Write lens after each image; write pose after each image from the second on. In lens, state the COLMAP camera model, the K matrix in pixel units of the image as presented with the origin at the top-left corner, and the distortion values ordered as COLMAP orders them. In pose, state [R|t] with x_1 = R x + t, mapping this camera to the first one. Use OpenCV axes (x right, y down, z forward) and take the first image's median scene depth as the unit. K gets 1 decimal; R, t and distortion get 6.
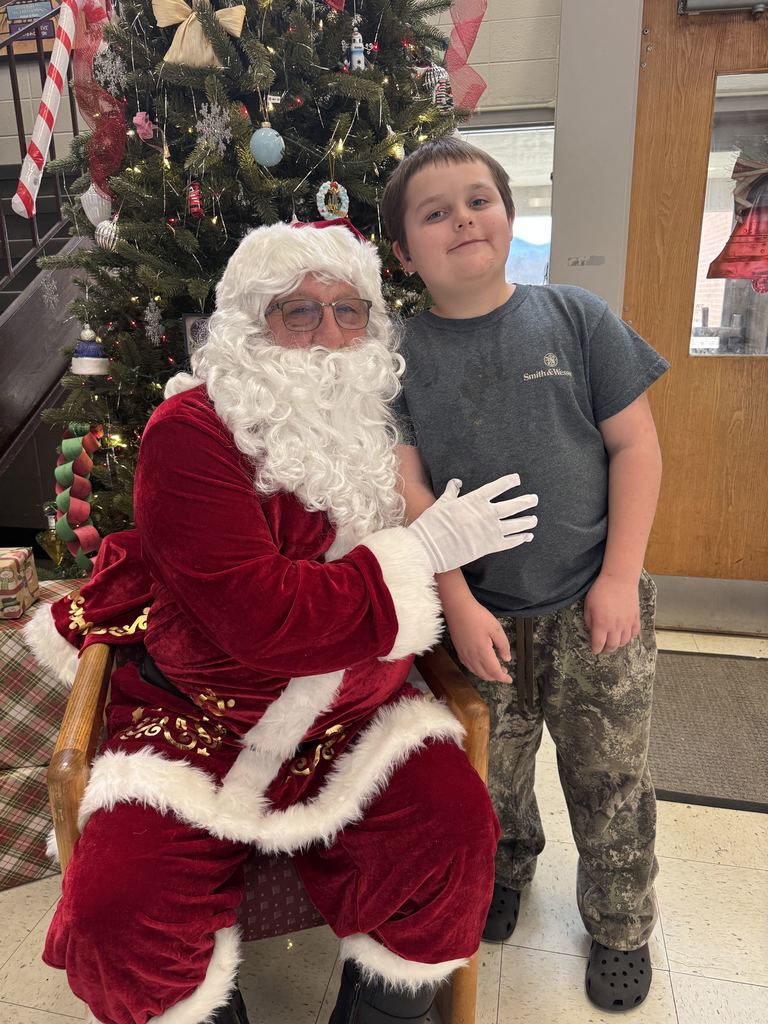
lens RADIAL K [[728.4, 0, 384.4], [0, 728.4, 510.3], [0, 0, 1]] dist [0.004996, -0.018171]
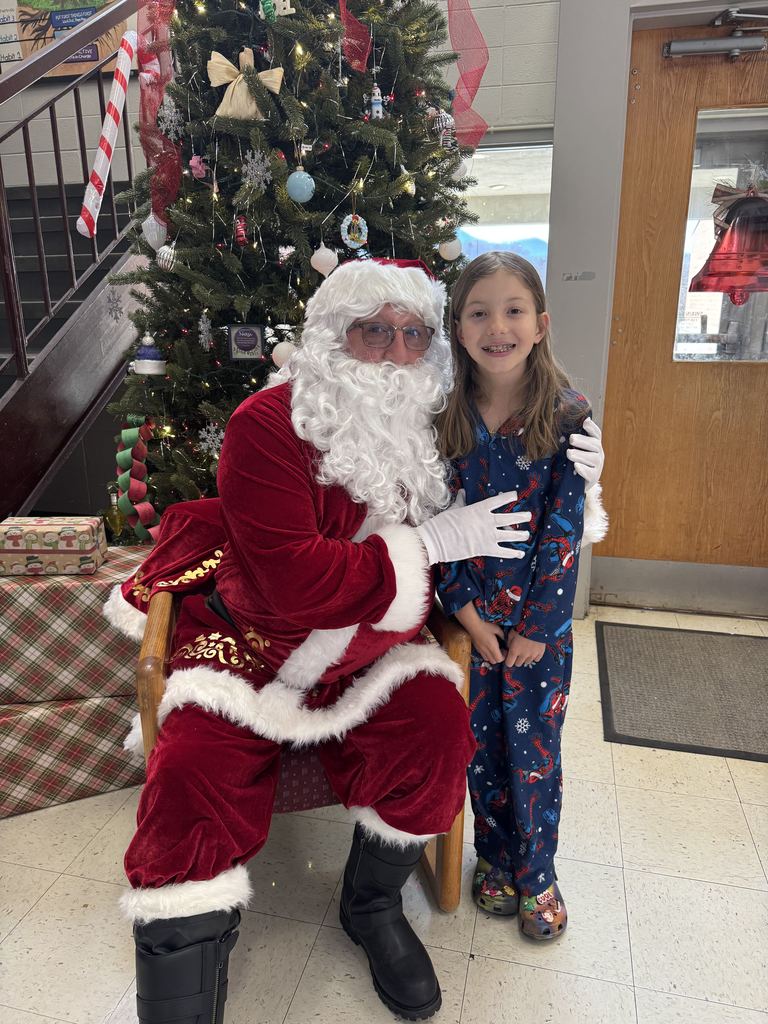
lens RADIAL K [[728.4, 0, 385.2], [0, 728.4, 516.0], [0, 0, 1]] dist [0.004996, -0.018171]
pose [[0.999642, 0.012045, -0.023887, 0.013435], [-0.011917, 0.999914, 0.005494, 0.035293], [0.023951, -0.005207, 0.999700, -0.187697]]
